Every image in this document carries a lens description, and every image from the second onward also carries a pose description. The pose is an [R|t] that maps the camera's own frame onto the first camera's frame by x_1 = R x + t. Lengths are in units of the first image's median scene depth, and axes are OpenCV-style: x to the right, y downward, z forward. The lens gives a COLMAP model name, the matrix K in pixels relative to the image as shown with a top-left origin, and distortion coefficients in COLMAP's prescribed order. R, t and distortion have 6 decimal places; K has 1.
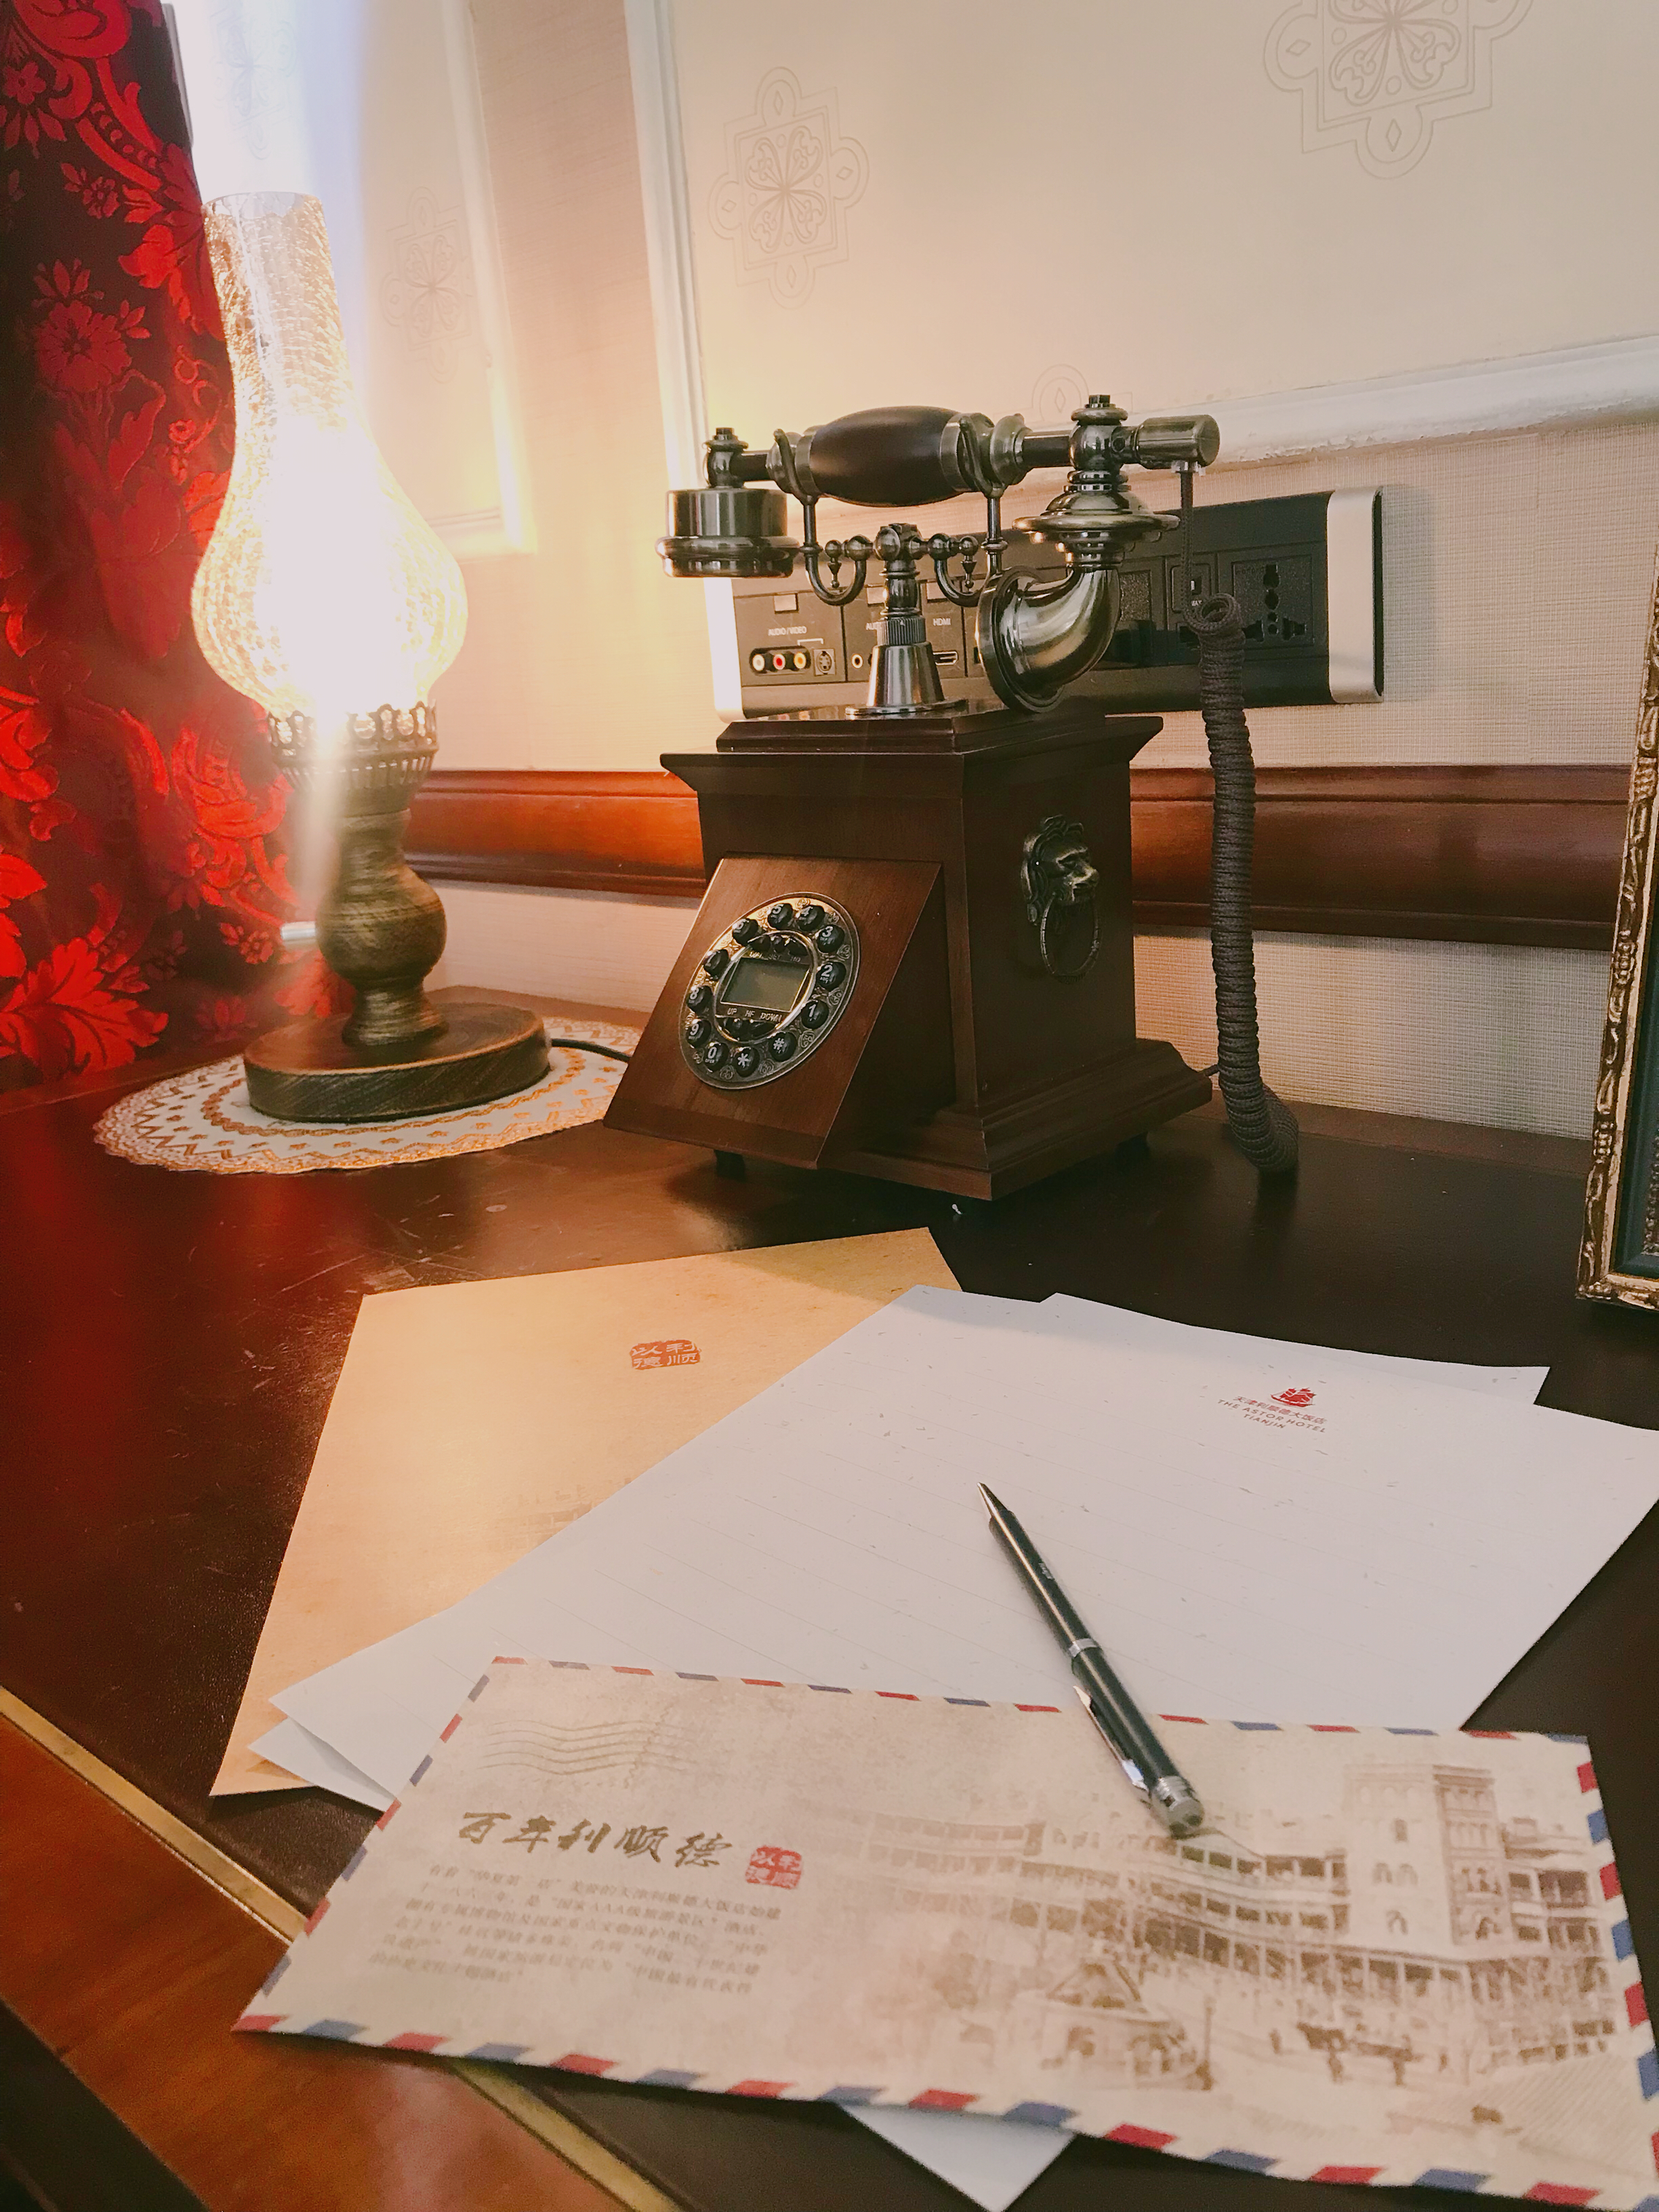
lens RADIAL K [[1822.1, 0, 829.5], [0, 1822.1, 1106.0], [0, 0, 1]] dist [0.068050, -0.199015]
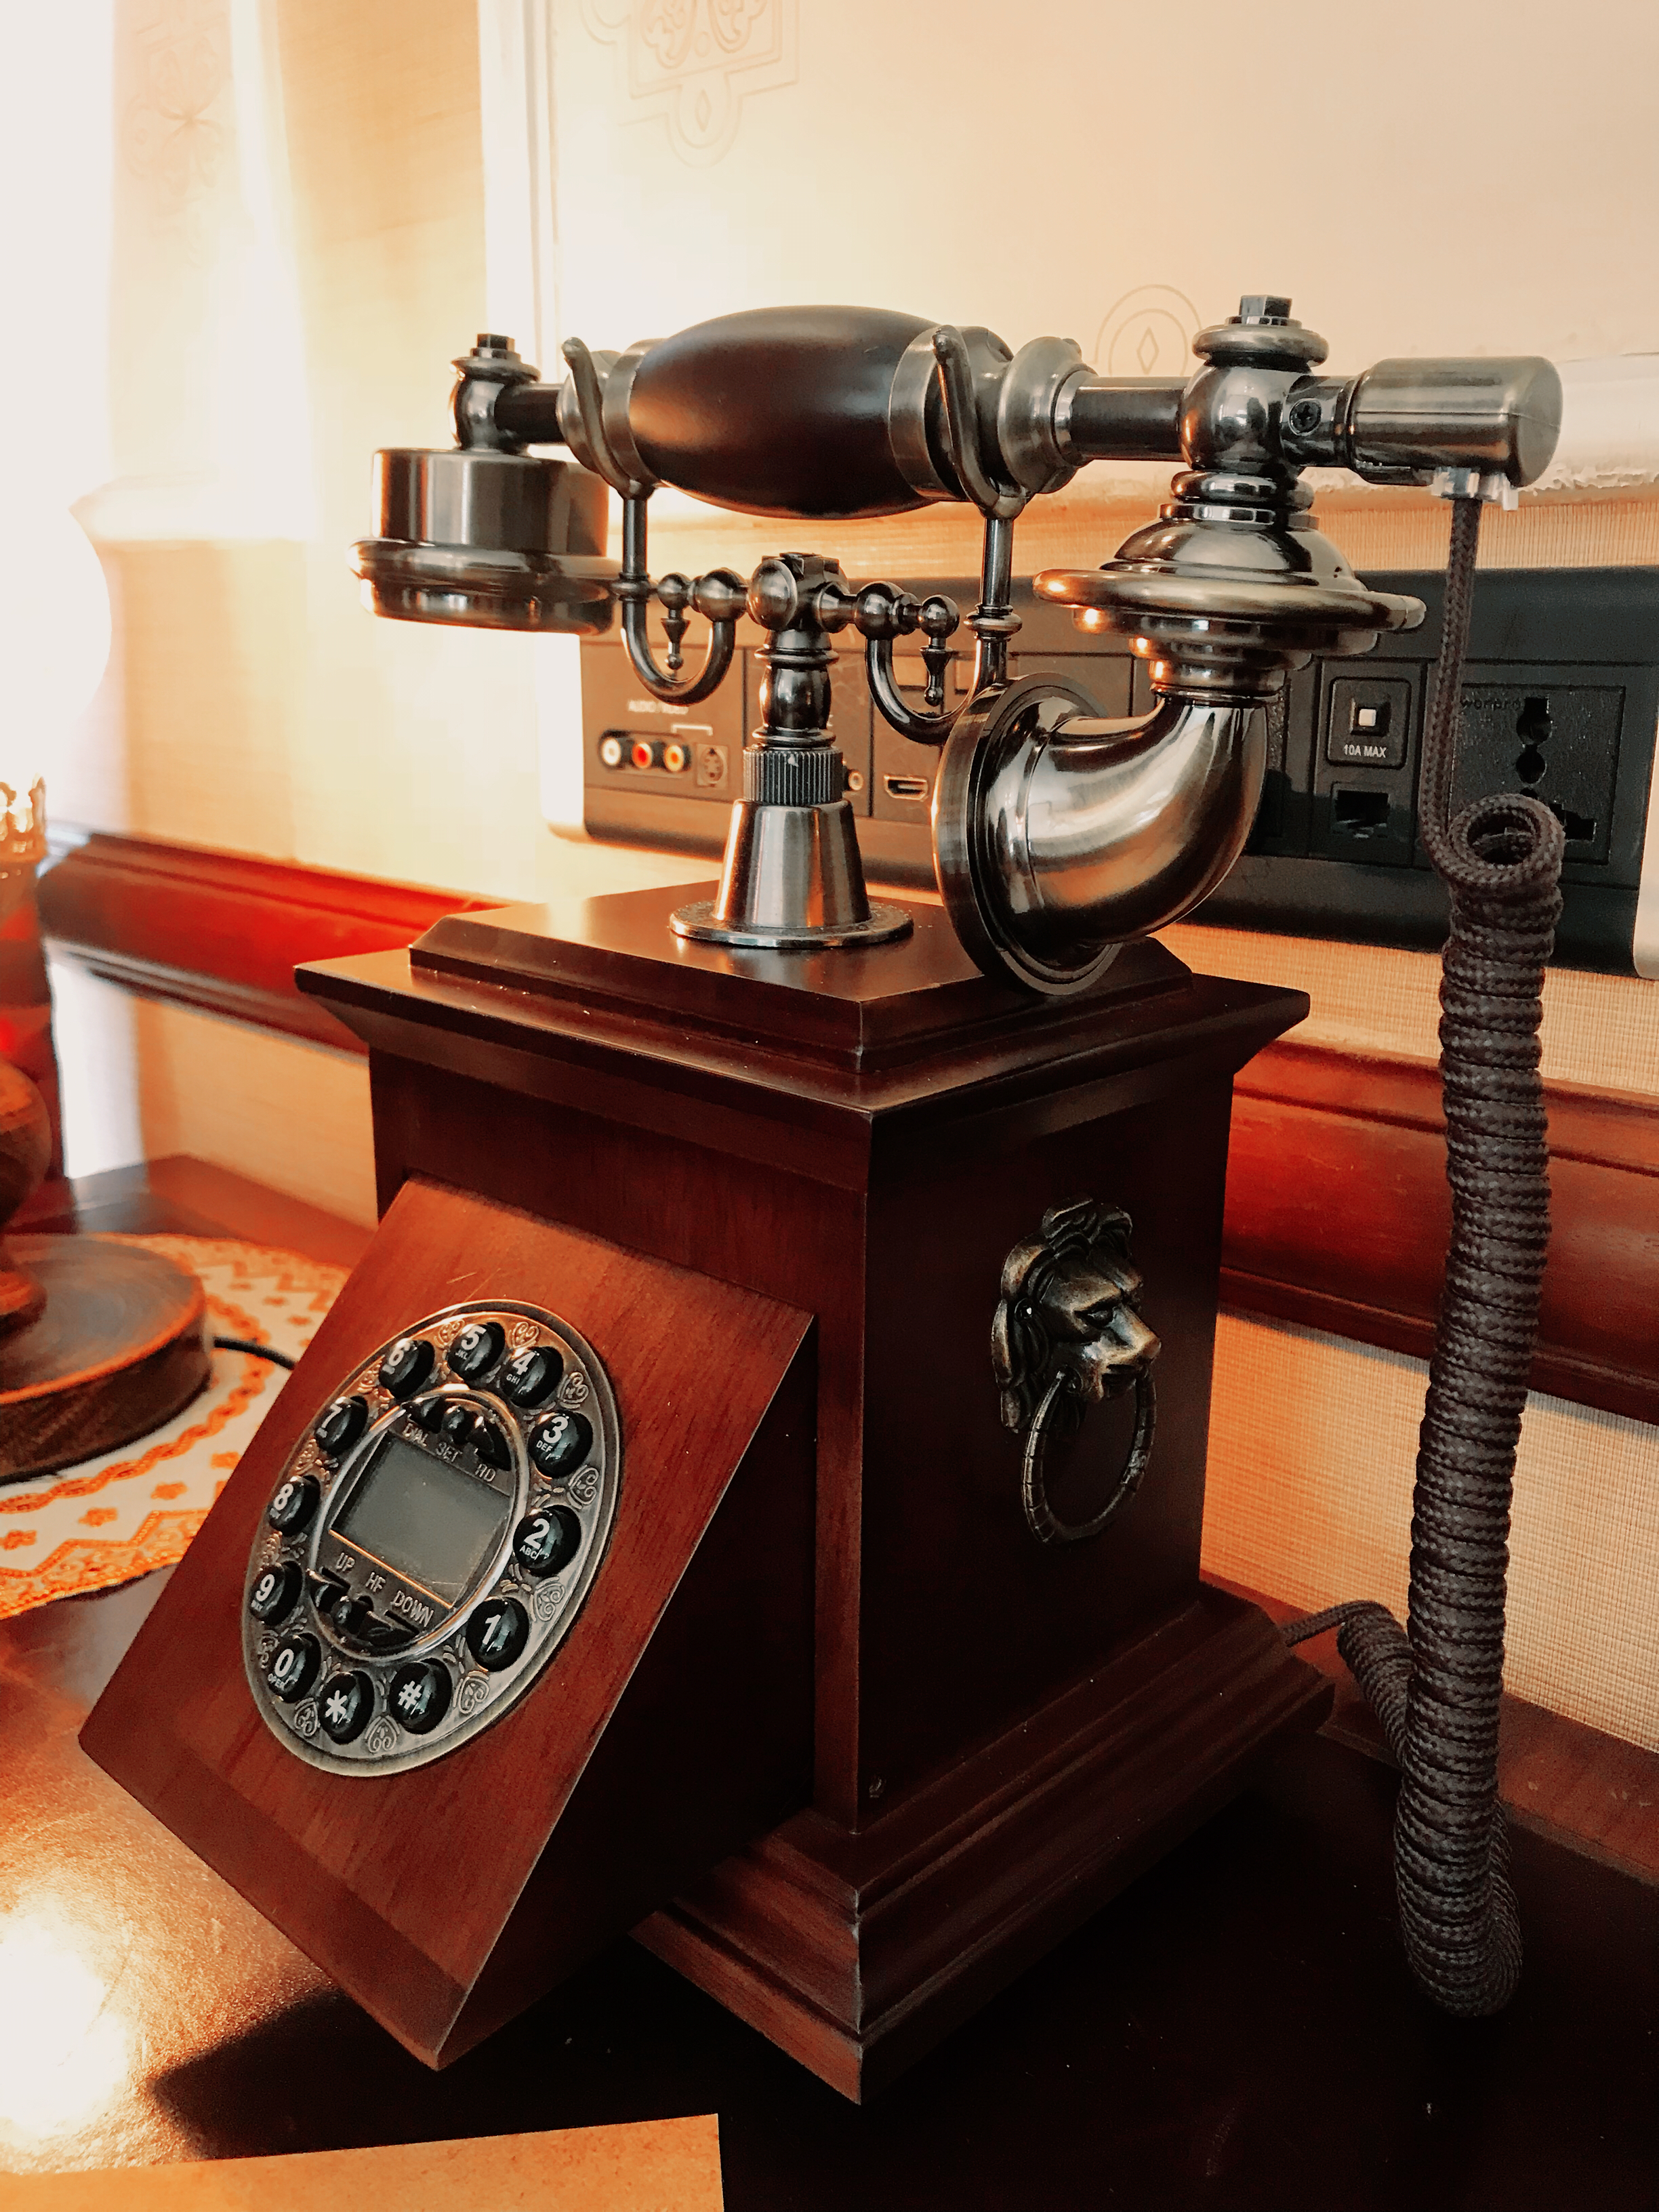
lens RADIAL K [[1834.0, 0, 829.5], [0, 1834.0, 1106.0], [0, 0, 1]] dist [-0.000057, 0.000979]
pose [[0.996189, 0.087153, 0.003391, 0.057394], [-0.087143, 0.996191, -0.003030, -0.177783], [-0.003642, 0.002723, 0.999990, 0.534004]]
